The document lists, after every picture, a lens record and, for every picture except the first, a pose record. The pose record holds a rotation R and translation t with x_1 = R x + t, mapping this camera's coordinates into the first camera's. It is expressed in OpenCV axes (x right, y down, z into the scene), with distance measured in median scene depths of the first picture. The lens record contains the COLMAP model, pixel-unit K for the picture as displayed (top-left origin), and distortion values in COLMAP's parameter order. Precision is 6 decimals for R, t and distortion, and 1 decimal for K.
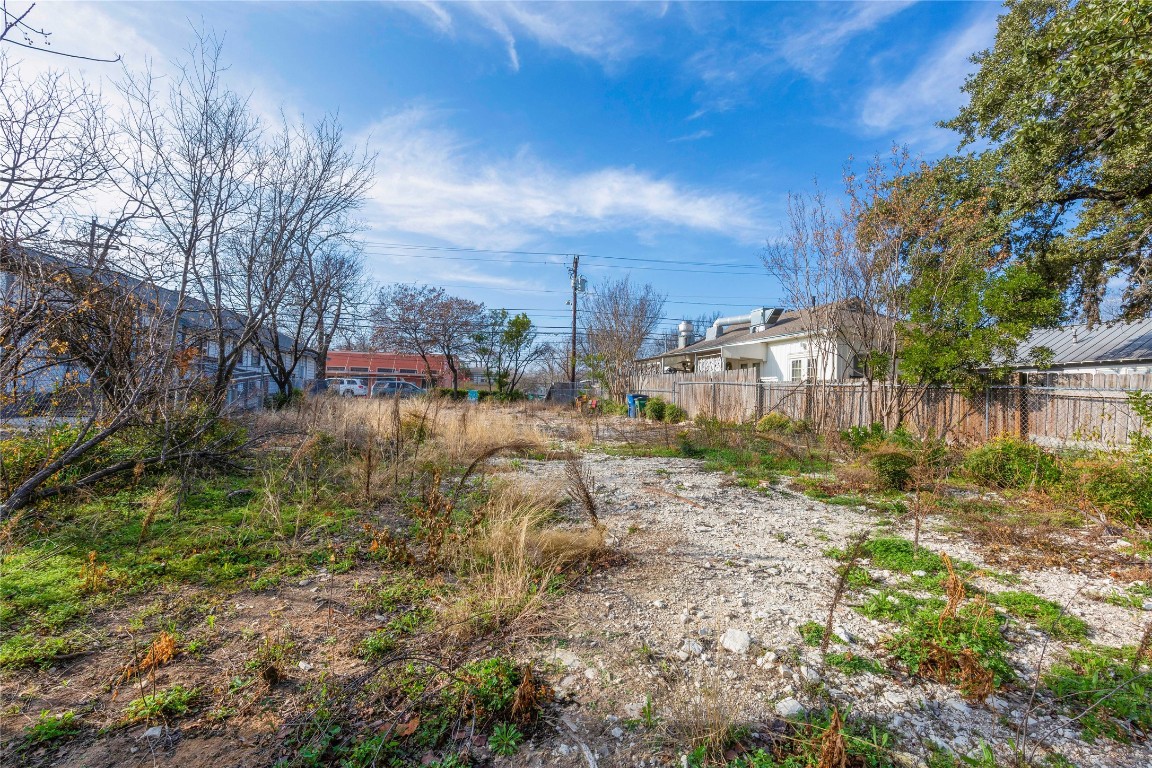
lens RADIAL K [[513.5, 0, 576.0], [0, 513.5, 384.0], [0, 0, 1]] dist [0.003156, -0.000020]
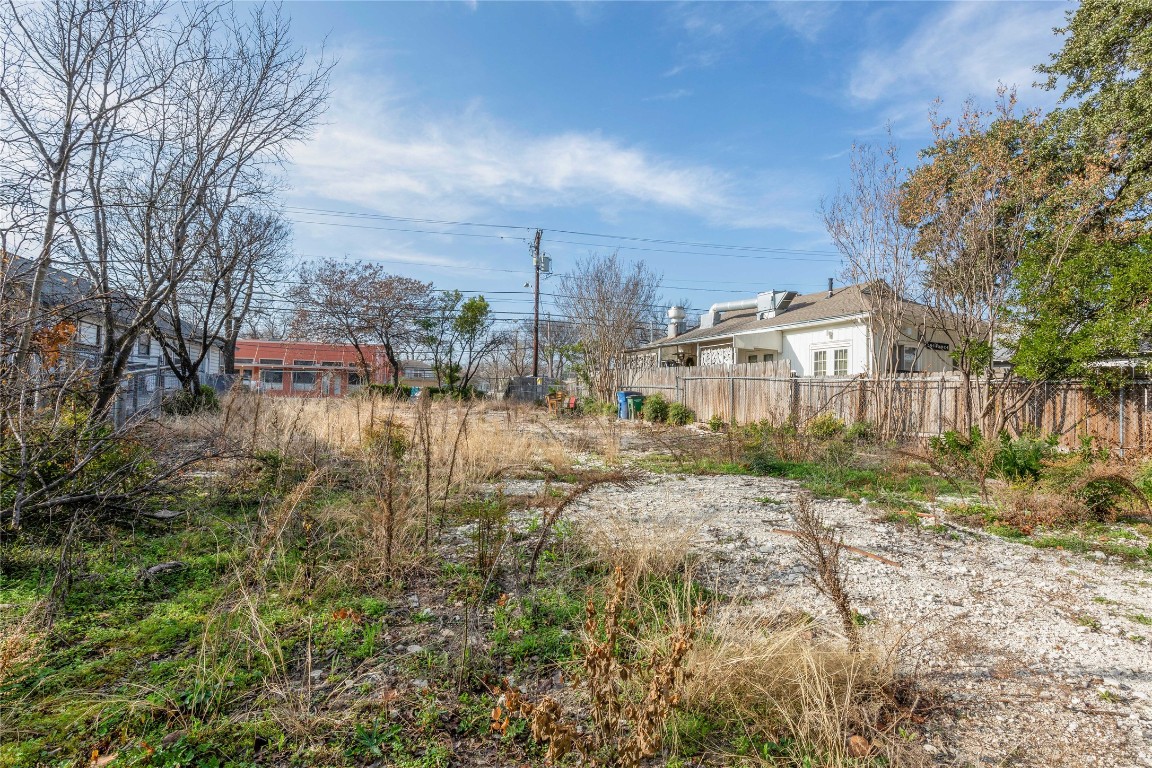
lens RADIAL K [[565.2, 0, 576.0], [0, 565.2, 384.0], [0, 0, 1]] dist [-0.003825, -0.000807]
pose [[0.994317, -0.002499, 0.106431, -0.045758], [0.001488, 0.999953, 0.009577, -0.000607], [-0.106450, -0.009364, 0.994274, 0.057181]]
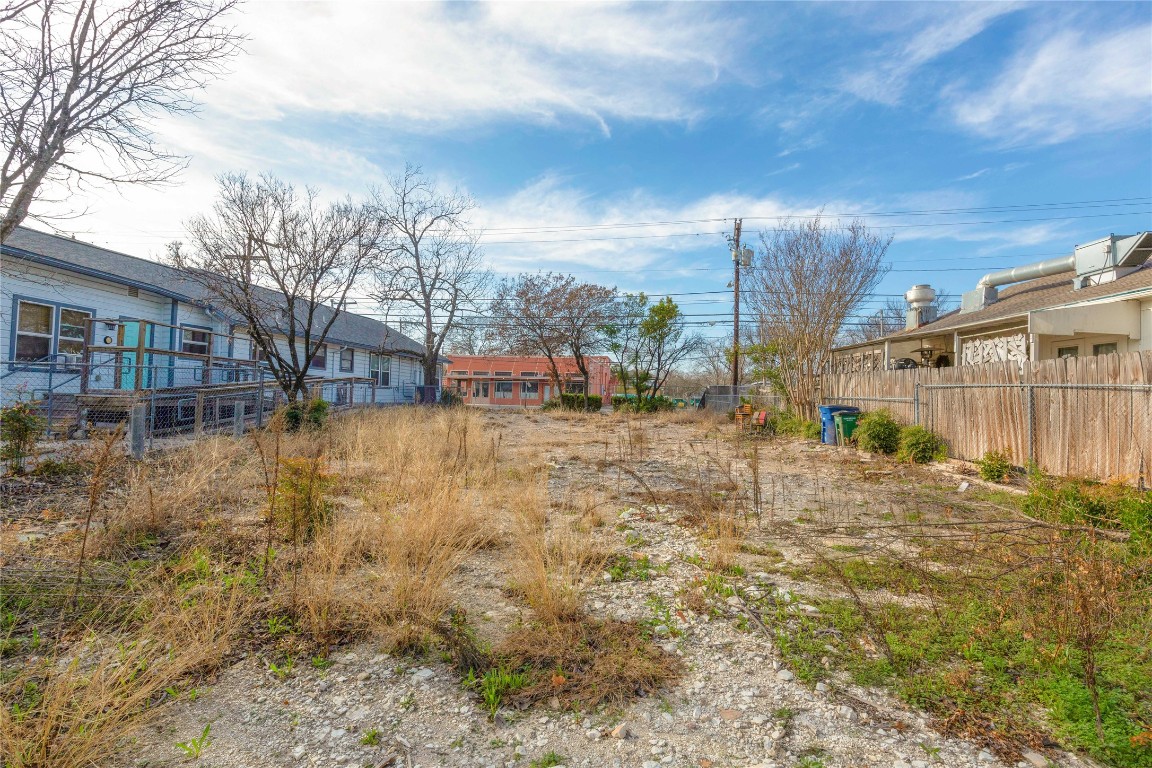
lens RADIAL K [[513.5, 0, 576.0], [0, 513.5, 384.0], [0, 0, 1]] dist [0.003156, -0.000020]
pose [[0.947852, -0.011335, -0.318510, 0.014996], [0.009505, 0.999928, -0.007299, -0.002096], [0.318570, 0.003891, 0.947891, 0.231576]]
